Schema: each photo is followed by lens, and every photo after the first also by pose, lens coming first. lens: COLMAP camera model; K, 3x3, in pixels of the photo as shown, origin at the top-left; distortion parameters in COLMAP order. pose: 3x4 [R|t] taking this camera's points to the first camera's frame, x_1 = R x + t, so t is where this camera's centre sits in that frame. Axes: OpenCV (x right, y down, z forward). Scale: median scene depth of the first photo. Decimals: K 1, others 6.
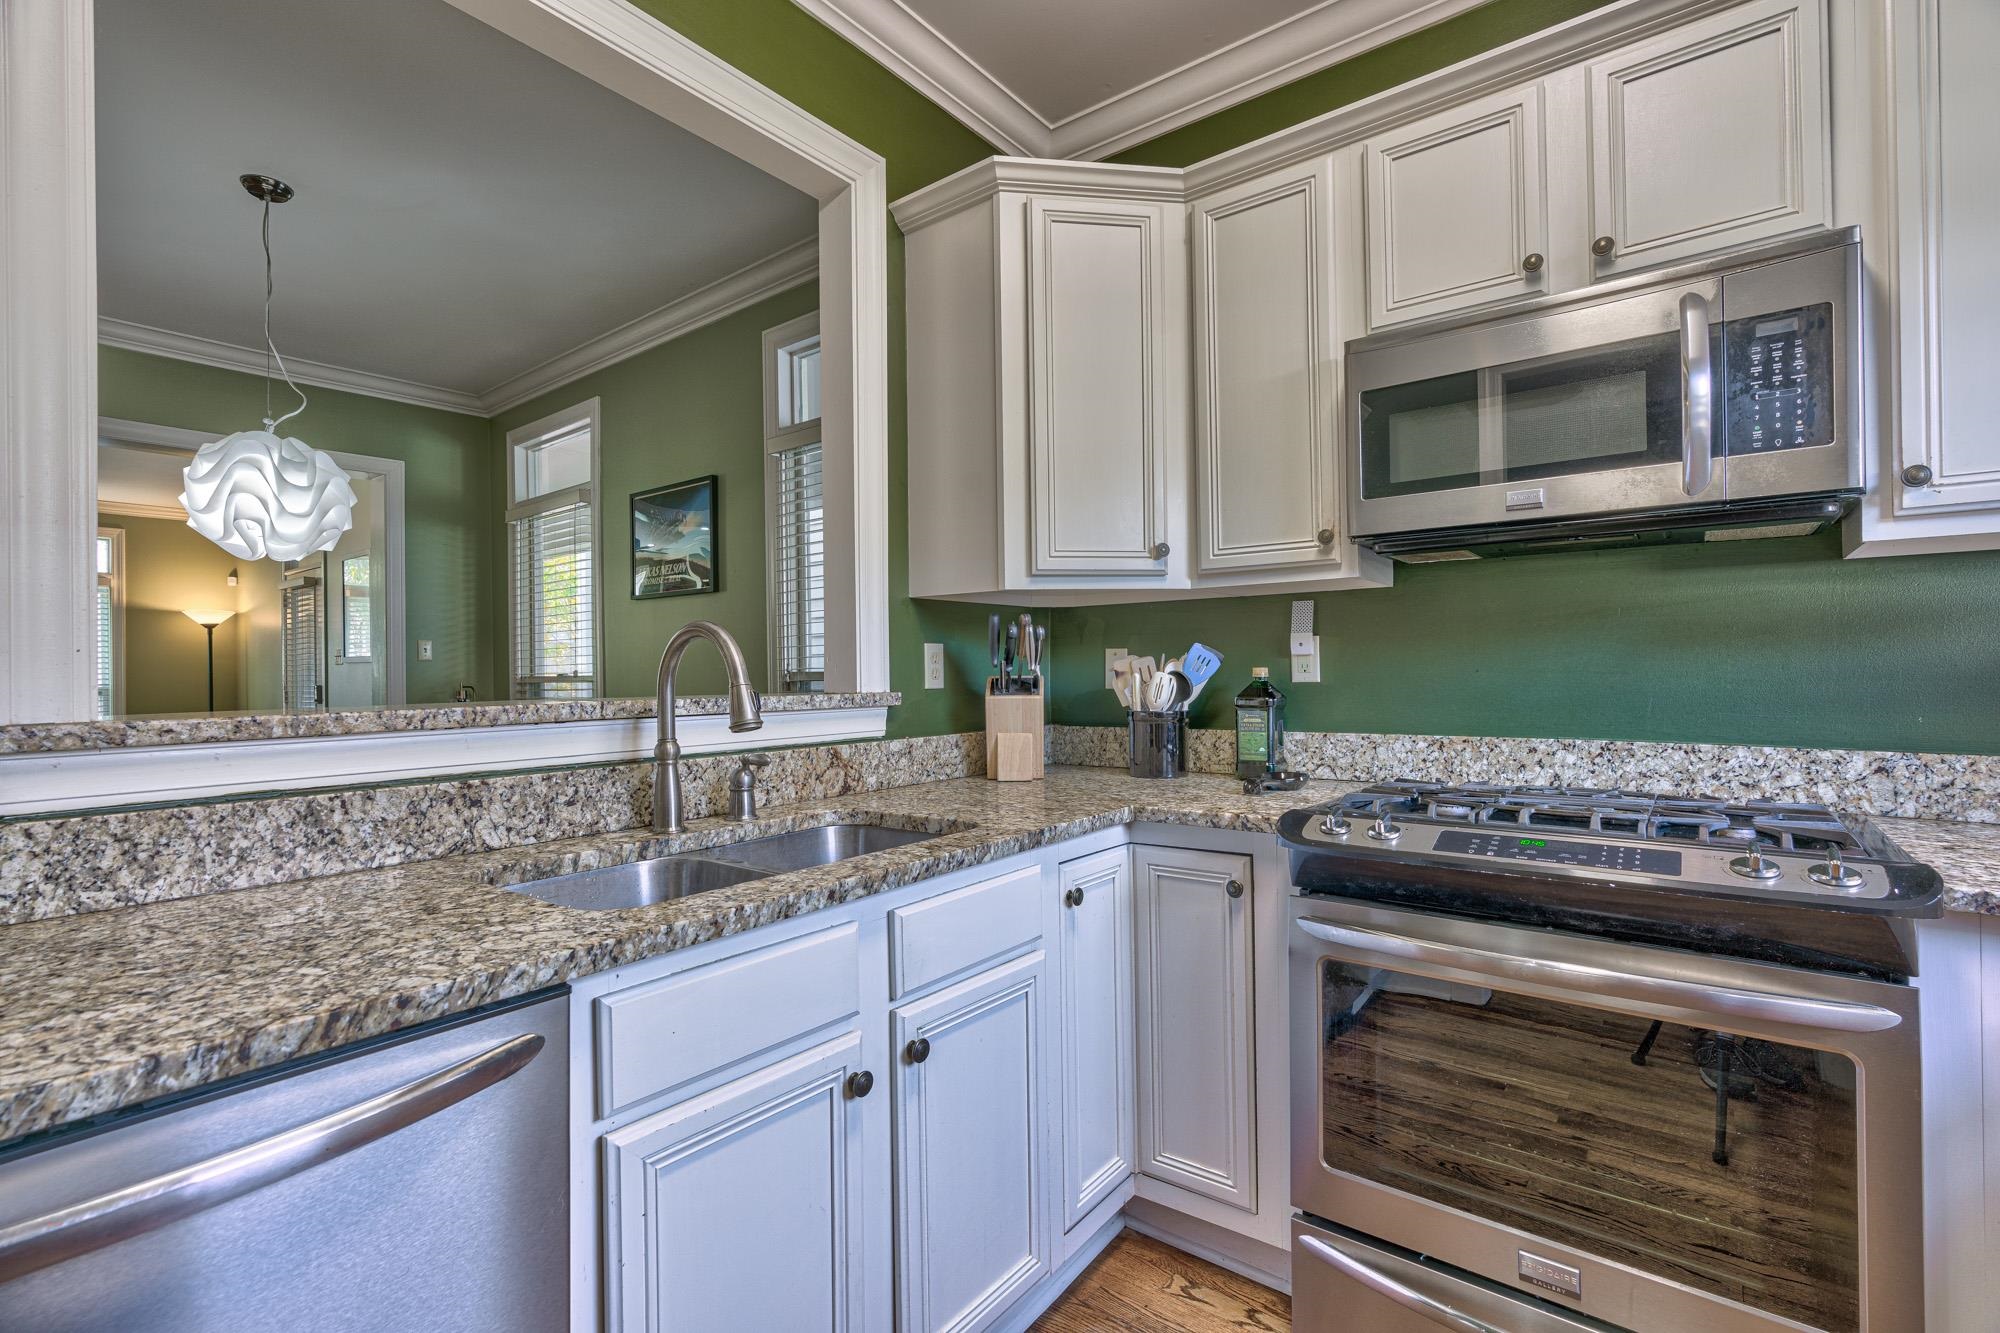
lens RADIAL K [[915.3, 0, 1000.0], [0, 915.3, 666.5], [0, 0, 1]] dist [-0.002000, 0.001017]
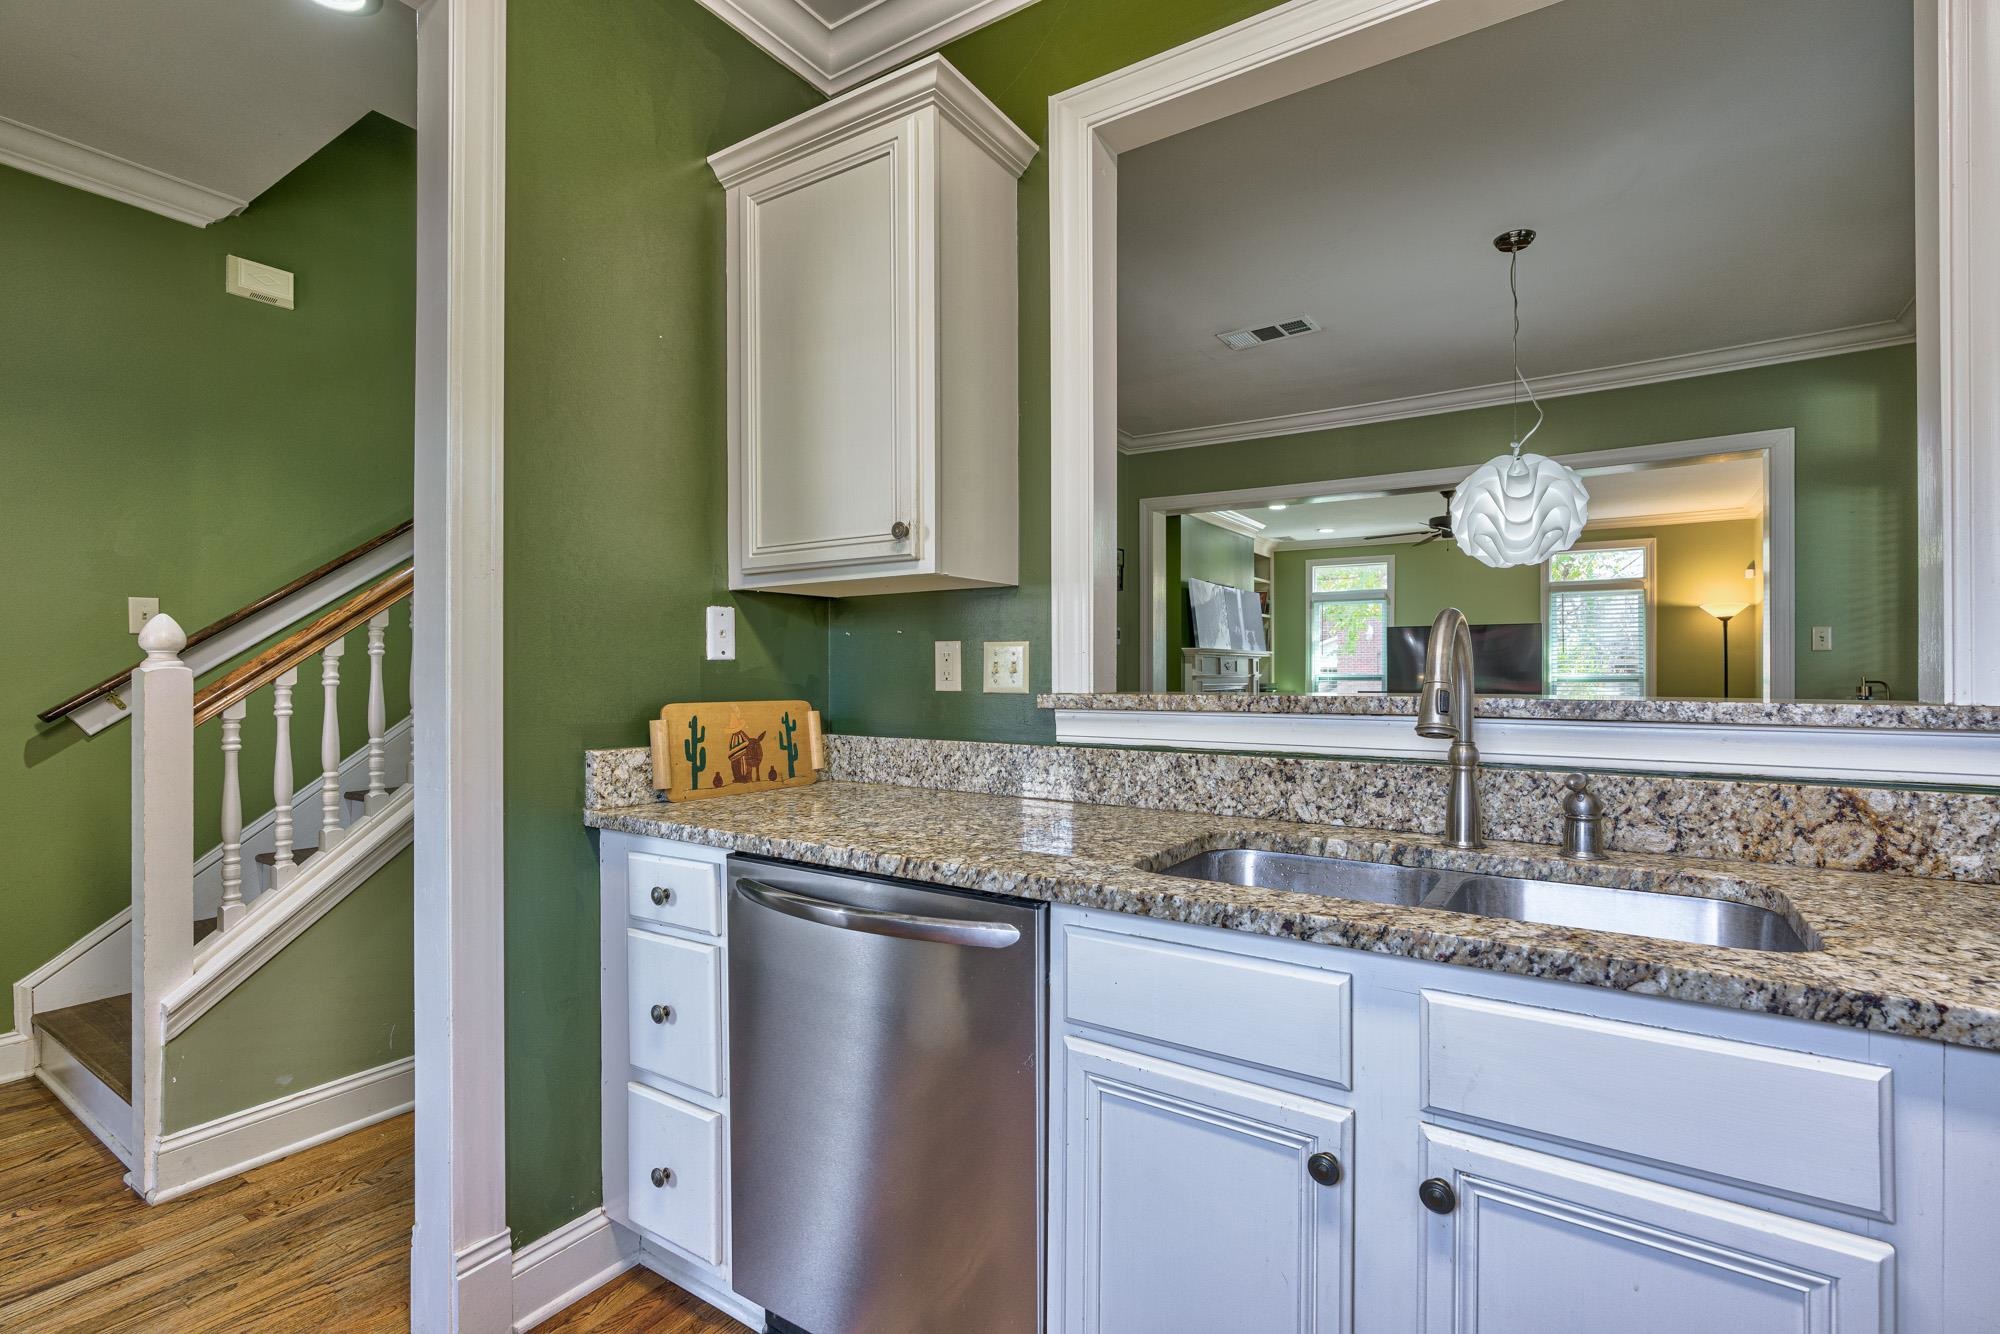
lens RADIAL K [[888.8, 0, 1000.0], [0, 888.8, 667.0], [0, 0, 1]] dist [-0.002563, -0.000355]
pose [[0.077760, 0.006815, -0.996949, 0.520445], [0.005215, 0.999960, 0.007242, -0.002395], [0.996958, -0.005762, 0.077721, 0.545928]]
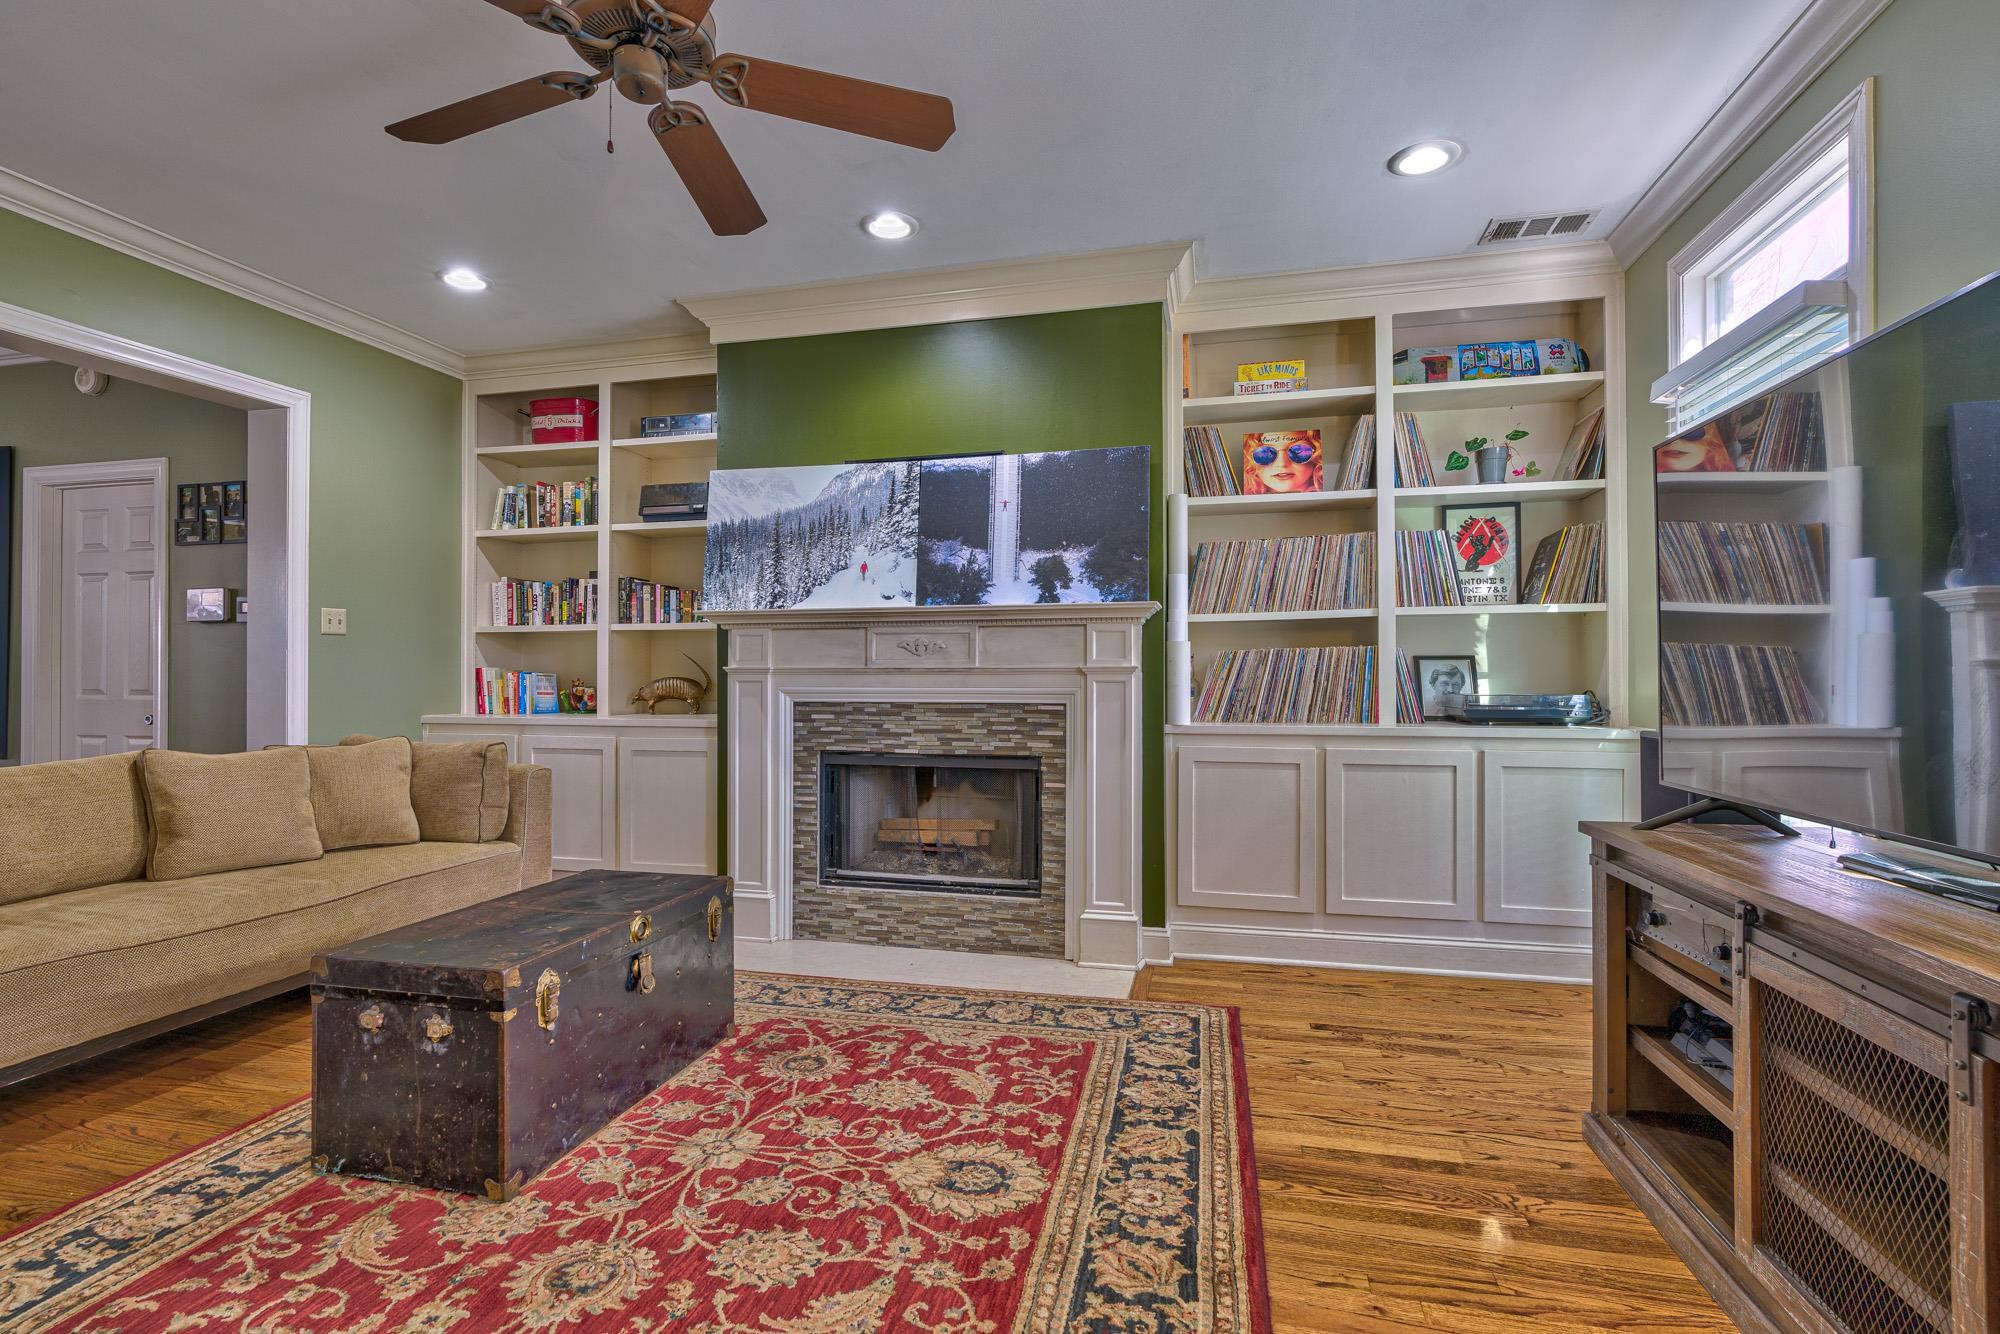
lens RADIAL K [[923.5, 0, 1040.2], [0, 923.5, 666.1], [0, 0, 1]] dist [0.003001, 0.000650]
pose [[-0.907874, 0.007809, -0.419170, -4.633062], [0.015734, 0.999757, -0.015452, 0.147855], [0.418948, -0.020624, -0.907776, 5.212681]]
